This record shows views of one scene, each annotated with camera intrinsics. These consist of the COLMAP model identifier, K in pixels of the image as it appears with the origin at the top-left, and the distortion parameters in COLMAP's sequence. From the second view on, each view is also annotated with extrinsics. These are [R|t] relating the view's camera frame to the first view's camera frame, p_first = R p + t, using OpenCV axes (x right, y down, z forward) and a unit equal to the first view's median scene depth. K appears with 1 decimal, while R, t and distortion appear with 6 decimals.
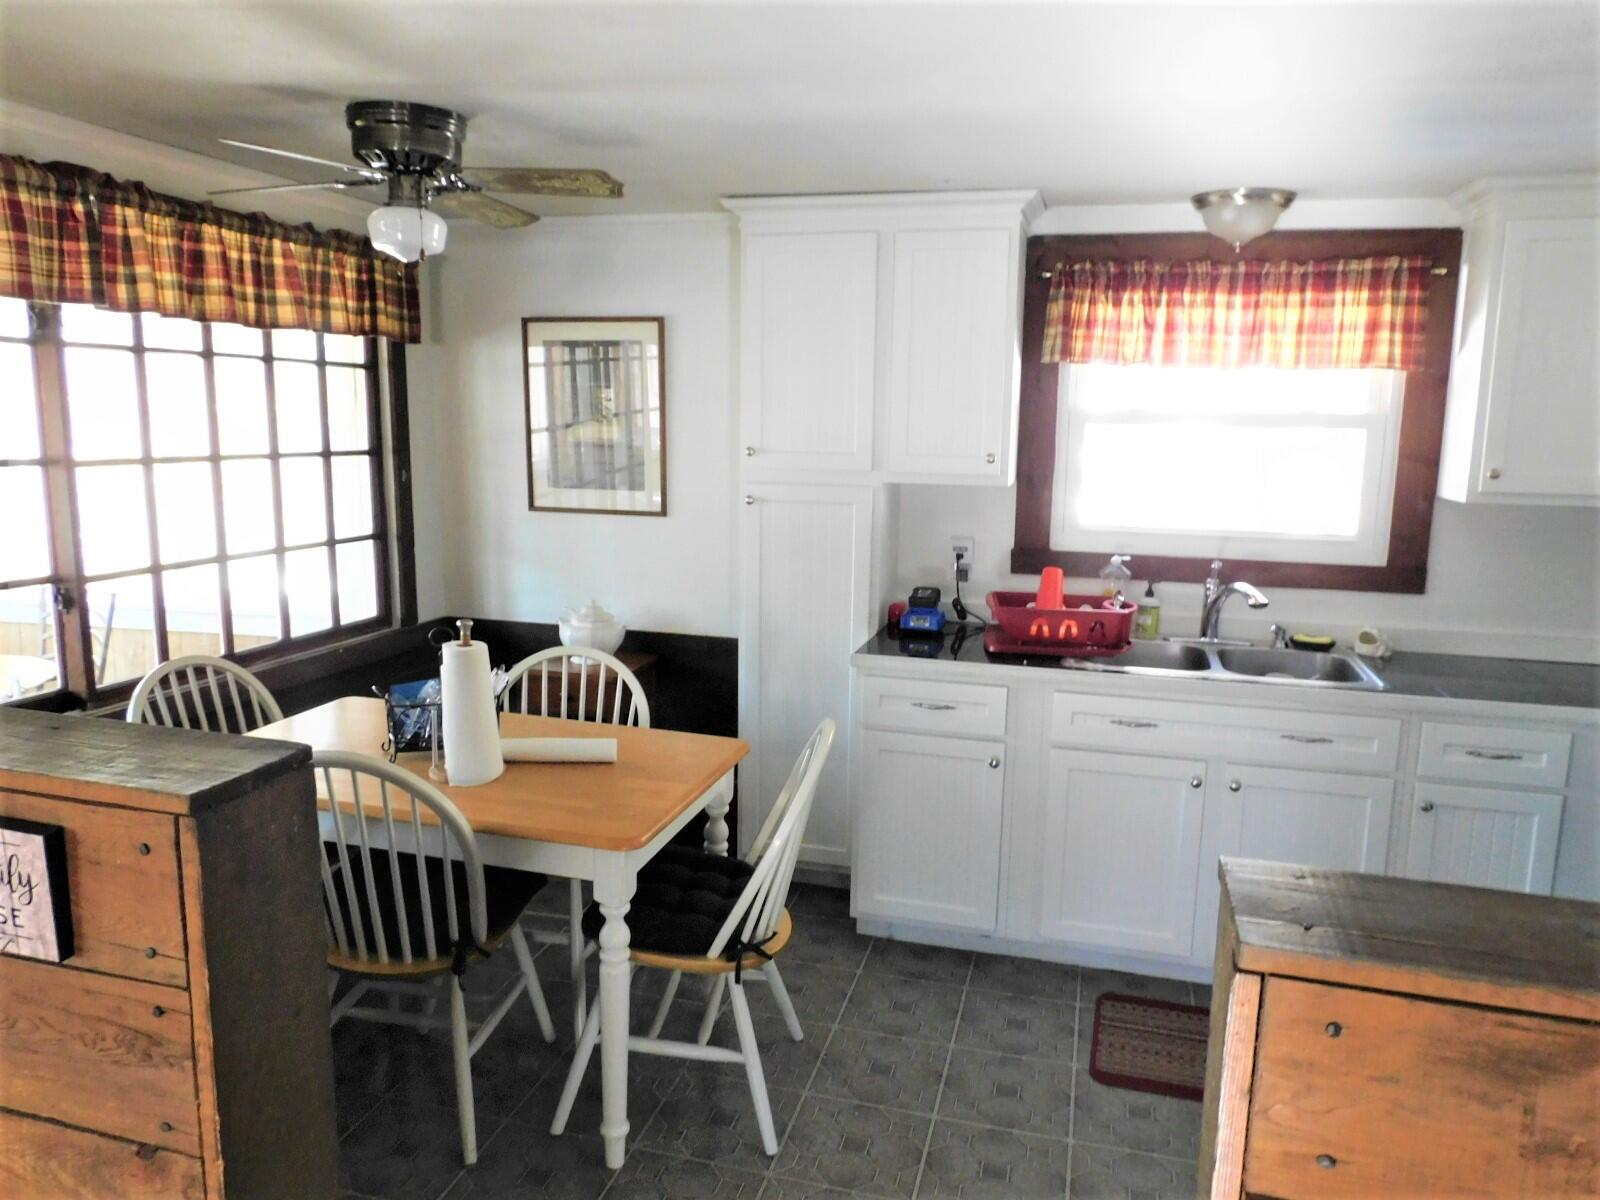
lens RADIAL K [[1142.5, 0, 800.0], [0, 1142.5, 604.7], [0, 0, 1]] dist [-0.005377, -0.000903]
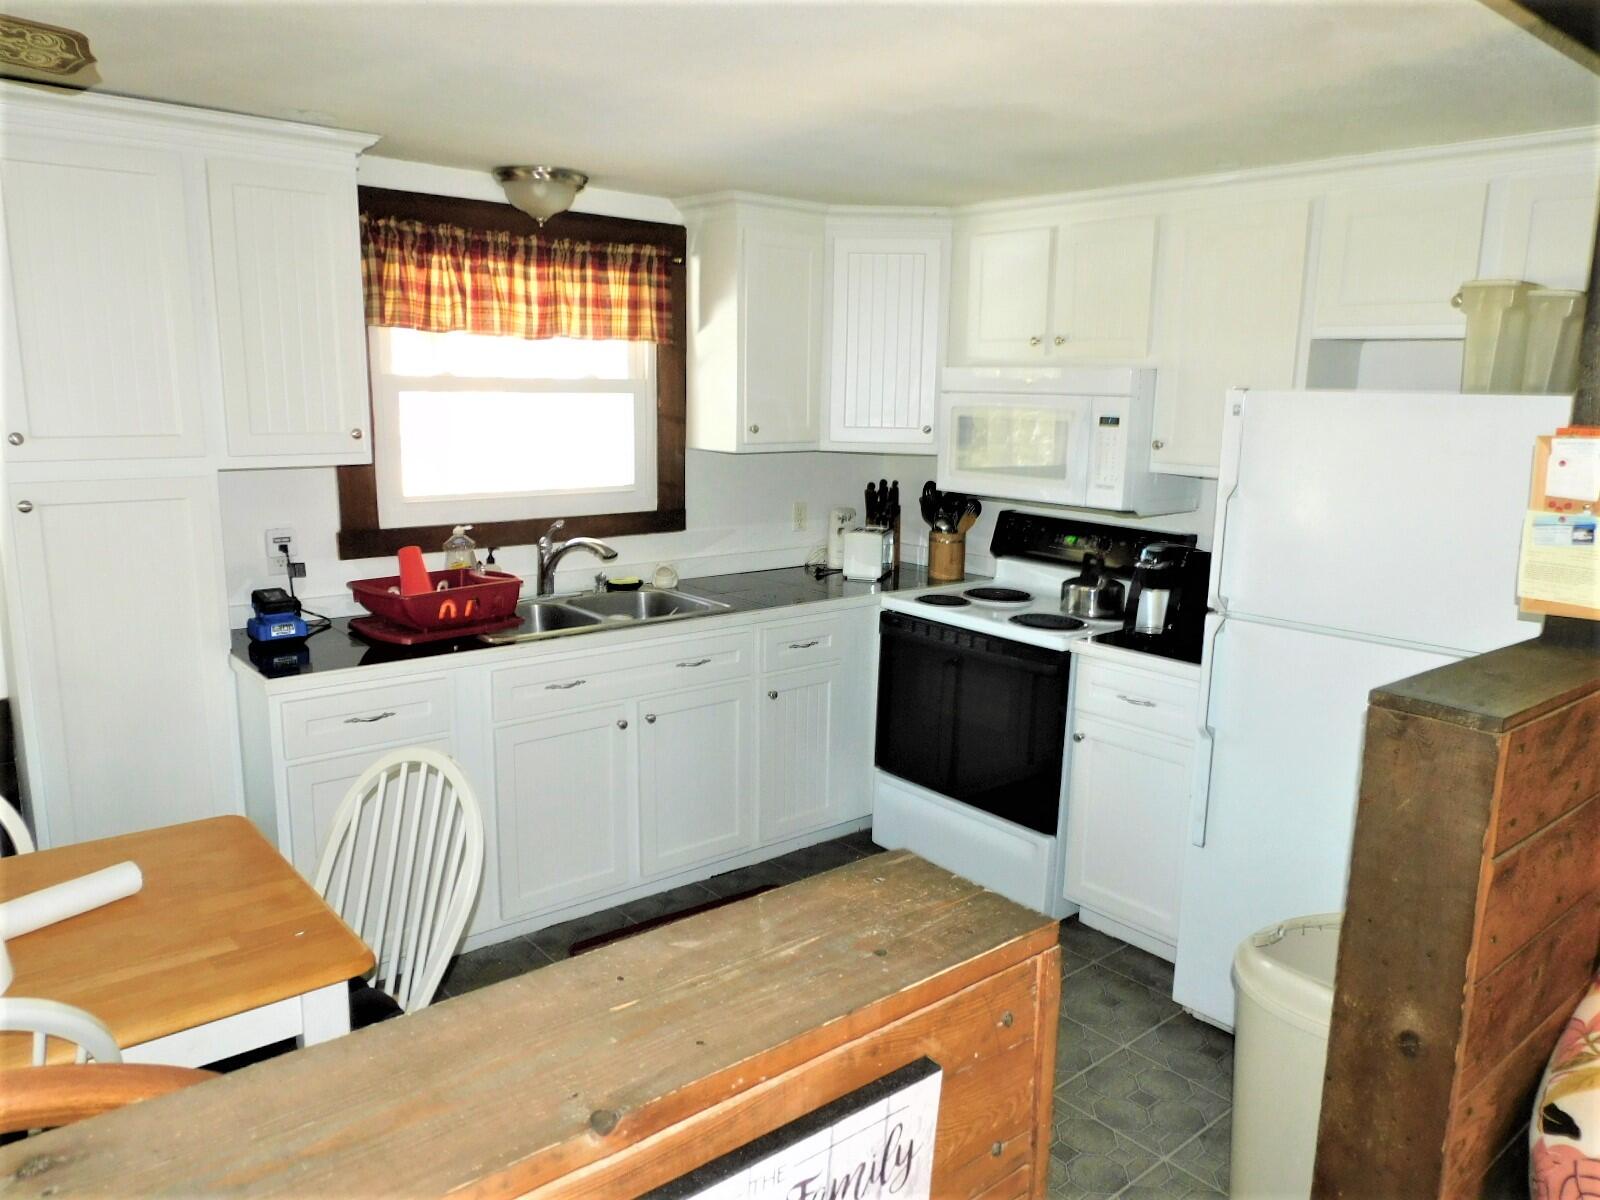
lens RADIAL K [[1142.5, 0, 802.9], [0, 1142.5, 594.9], [0, 0, 1]] dist [-0.005377, -0.000903]
pose [[0.565407, -0.160199, 0.809105, -0.378298], [0.127702, 0.986131, 0.106011, -0.053893], [-0.814866, 0.043385, 0.578023, 0.204875]]
